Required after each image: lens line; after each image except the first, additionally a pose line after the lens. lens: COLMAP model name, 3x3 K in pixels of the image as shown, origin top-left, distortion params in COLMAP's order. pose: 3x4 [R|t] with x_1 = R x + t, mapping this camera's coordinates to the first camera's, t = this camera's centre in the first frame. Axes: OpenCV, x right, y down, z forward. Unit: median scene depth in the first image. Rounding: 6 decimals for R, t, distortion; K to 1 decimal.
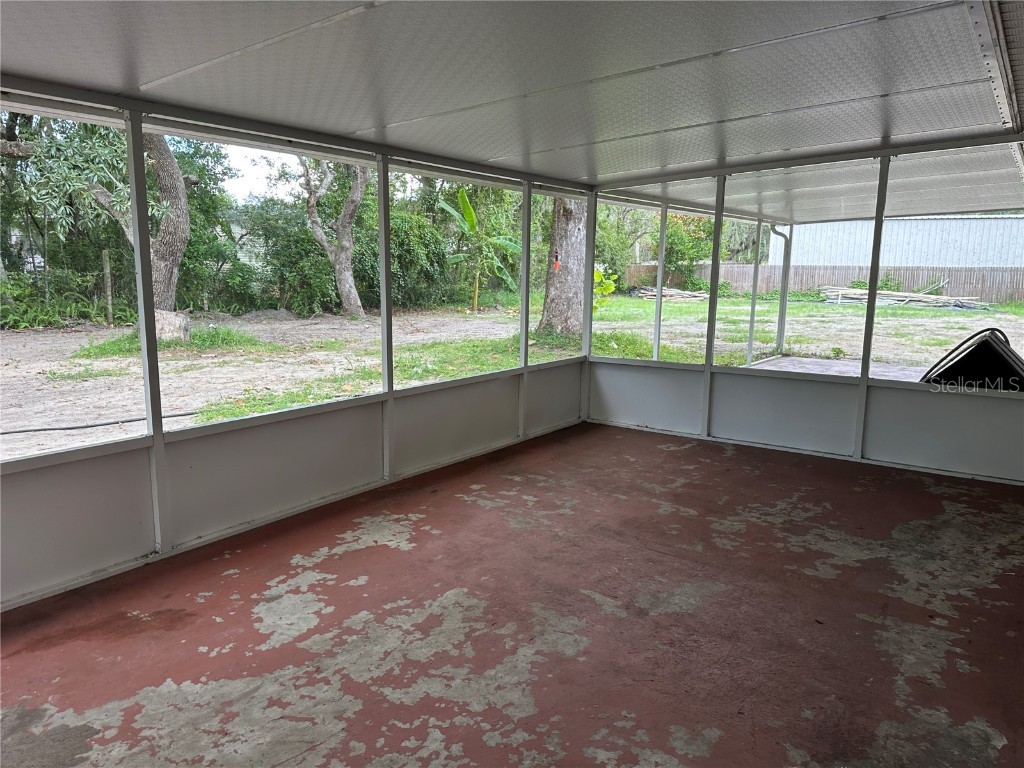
lens RADIAL K [[718.3, 0, 517.3], [0, 718.3, 387.1], [0, 0, 1]] dist [0.072679, -0.094234]
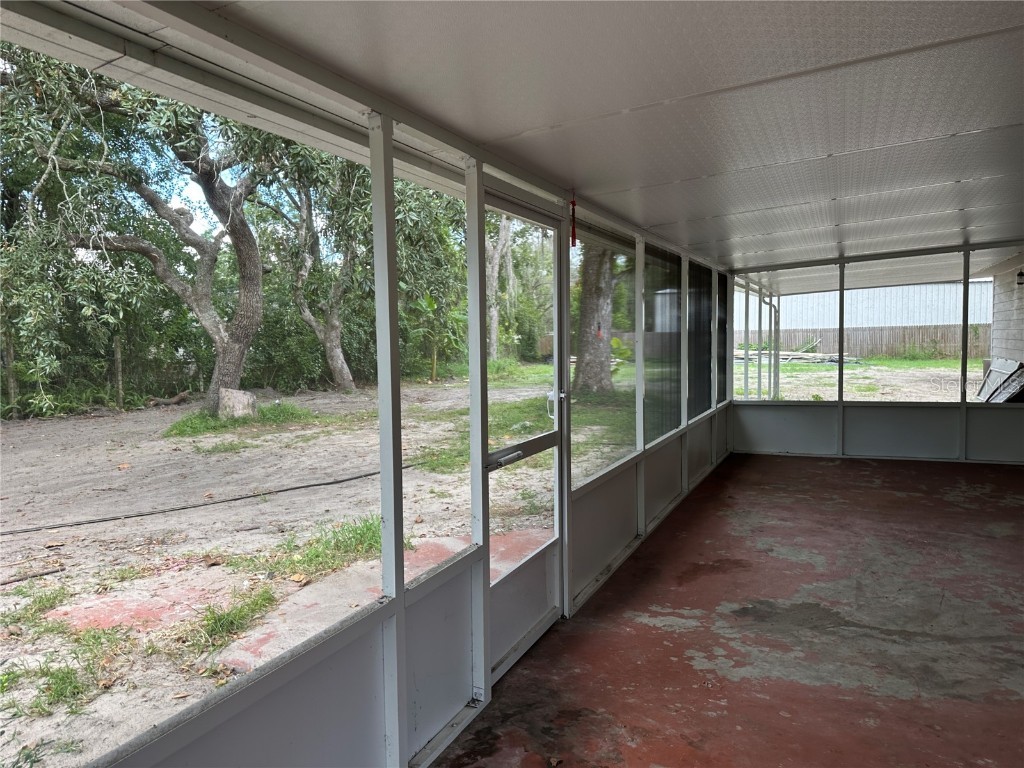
lens RADIAL K [[731.0, 0, 508.2], [0, 731.0, 375.5], [0, 0, 1]] dist [0.036255, -0.044487]
pose [[0.981828, -0.042520, 0.184951, -0.261945], [0.063683, 0.991886, -0.110033, 0.015210], [-0.178771, 0.119812, 0.976568, -0.100050]]
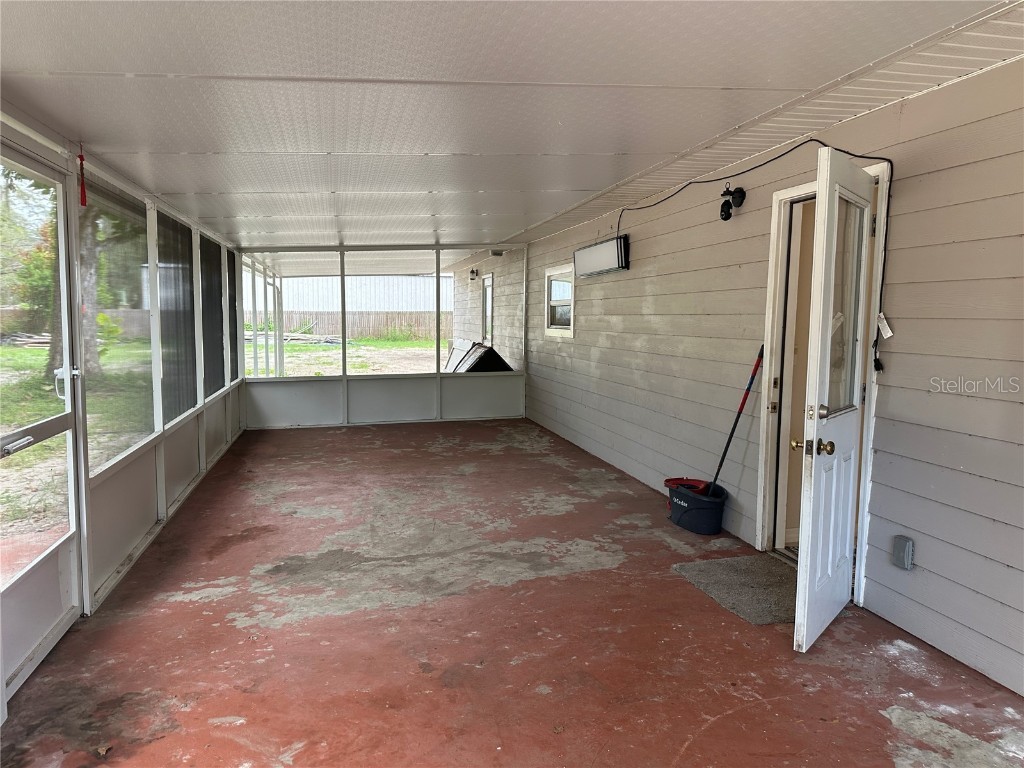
lens RADIAL K [[714.5, 0, 512.0], [0, 714.5, 384.0], [0, 0, 1]] dist [0.198654, -0.303537]
pose [[0.655831, -0.085729, 0.750024, -0.280993], [0.134642, 0.990884, -0.004473, 0.018317], [-0.742804, 0.103918, 0.661395, -0.109455]]
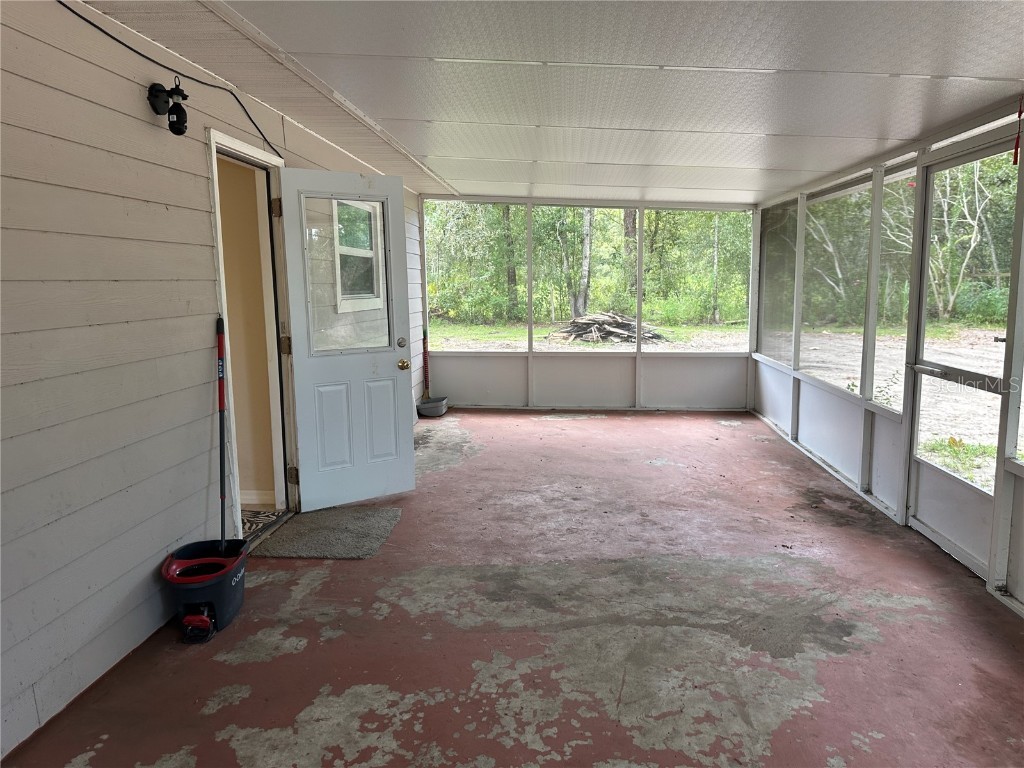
lens RADIAL K [[718.3, 0, 517.3], [0, 718.3, 387.1], [0, 0, 1]] dist [0.072679, -0.094234]
pose [[-0.853976, 0.064330, -0.516320, 0.063757], [-0.098042, 0.954657, 0.281102, -0.042013], [0.510992, 0.290676, -0.808947, 0.270787]]
